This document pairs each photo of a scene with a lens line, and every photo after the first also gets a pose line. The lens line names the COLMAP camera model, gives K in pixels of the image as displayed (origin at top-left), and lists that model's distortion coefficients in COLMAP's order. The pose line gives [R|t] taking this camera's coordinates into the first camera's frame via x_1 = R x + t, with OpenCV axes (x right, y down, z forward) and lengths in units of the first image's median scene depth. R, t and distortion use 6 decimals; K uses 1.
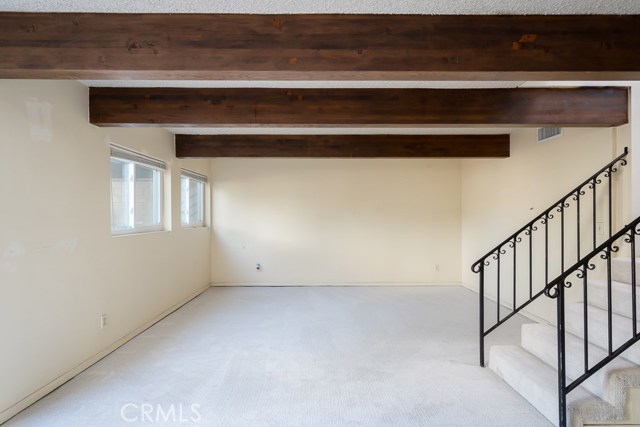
lens RADIAL K [[317.3, 0, 319.0], [0, 317.3, 212.2], [0, 0, 1]] dist [-0.003637, 0.000604]
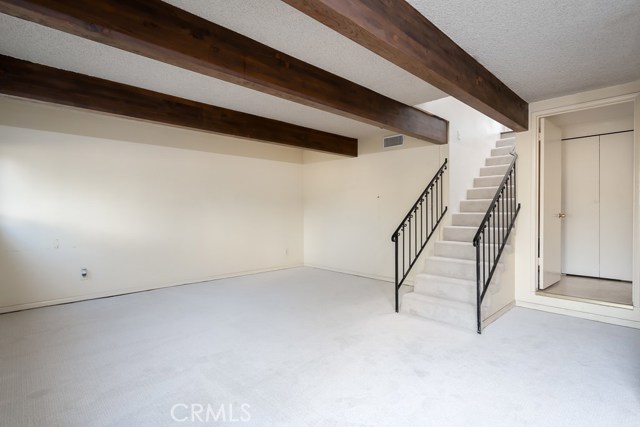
lens RADIAL K [[322.9, 0, 319.1], [0, 322.9, 215.0], [0, 0, 1]] dist [-0.001935, 0.000133]
pose [[0.722374, -0.010138, 0.691428, -0.641351], [-0.005394, 0.999780, 0.020294, 0.054143], [-0.691481, -0.018389, 0.722160, 0.253152]]
